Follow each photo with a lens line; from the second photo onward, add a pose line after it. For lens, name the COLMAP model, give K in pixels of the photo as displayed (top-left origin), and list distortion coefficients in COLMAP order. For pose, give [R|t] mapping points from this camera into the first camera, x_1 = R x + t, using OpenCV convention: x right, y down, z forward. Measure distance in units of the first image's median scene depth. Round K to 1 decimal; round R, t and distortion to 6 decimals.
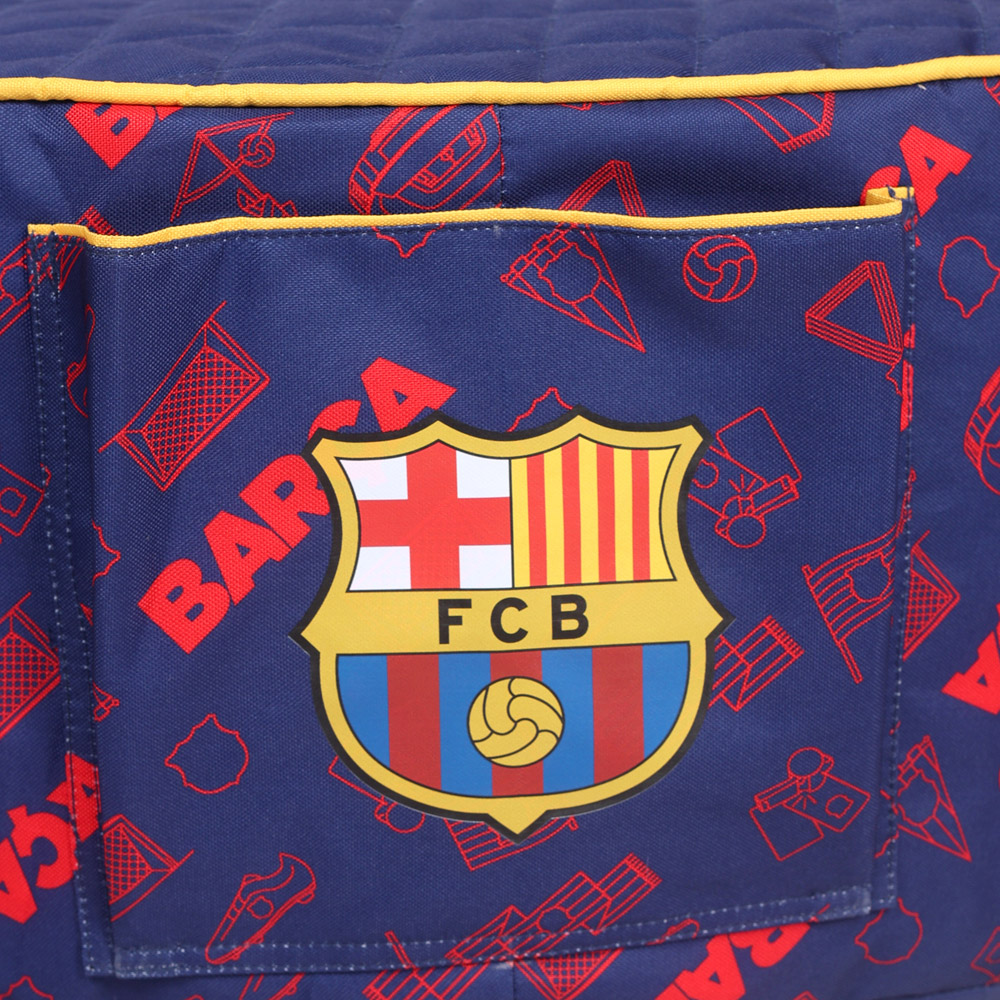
lens RADIAL K [[2473.7, 0, 427.6], [0, 2473.7, 579.0], [0, 0, 1]] dist [-0.172925, 0.000000]
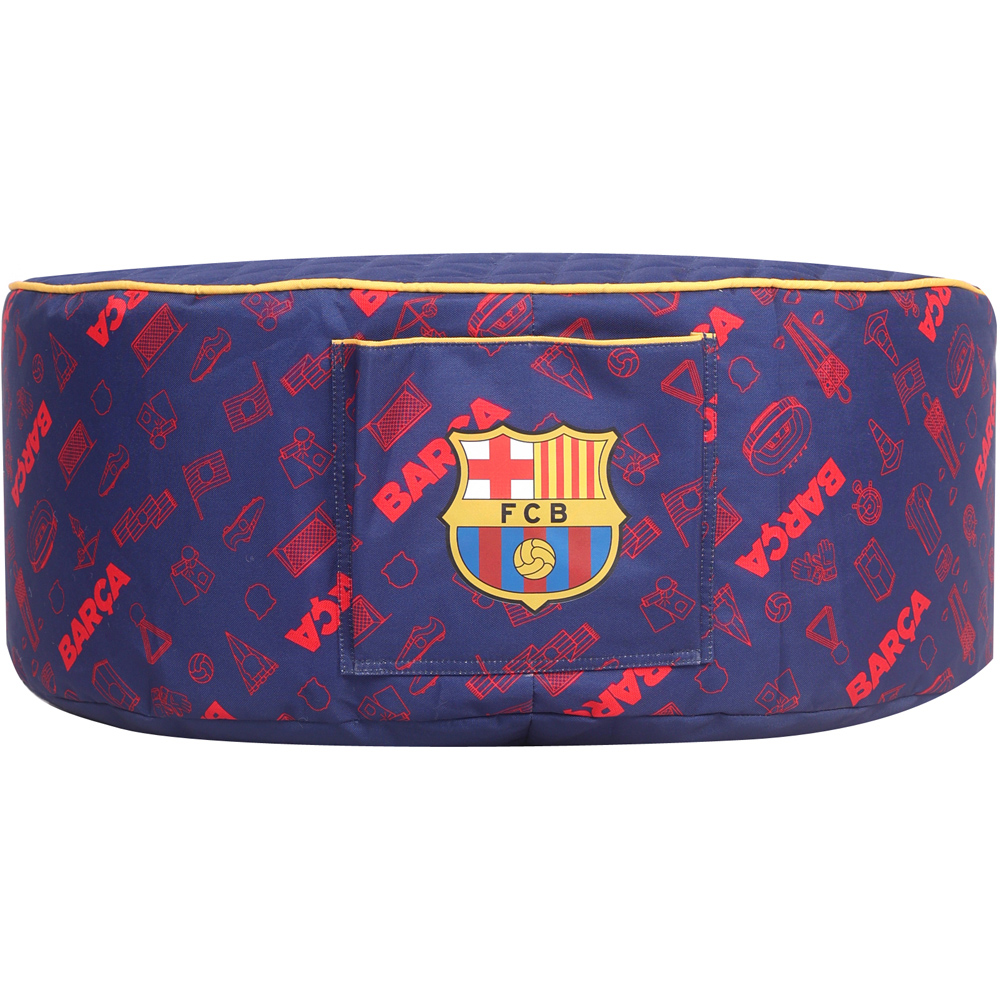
lens RADIAL K [[2473.7, 0, 502.0], [0, 2473.7, 499.3], [0, 0, 1]] dist [-0.172925, 0.000000]
pose [[0.997865, 0.021250, -0.061756, 0.146776], [-0.031450, 0.985079, -0.169206, 0.394216], [0.057239, 0.170787, 0.983644, -1.271360]]
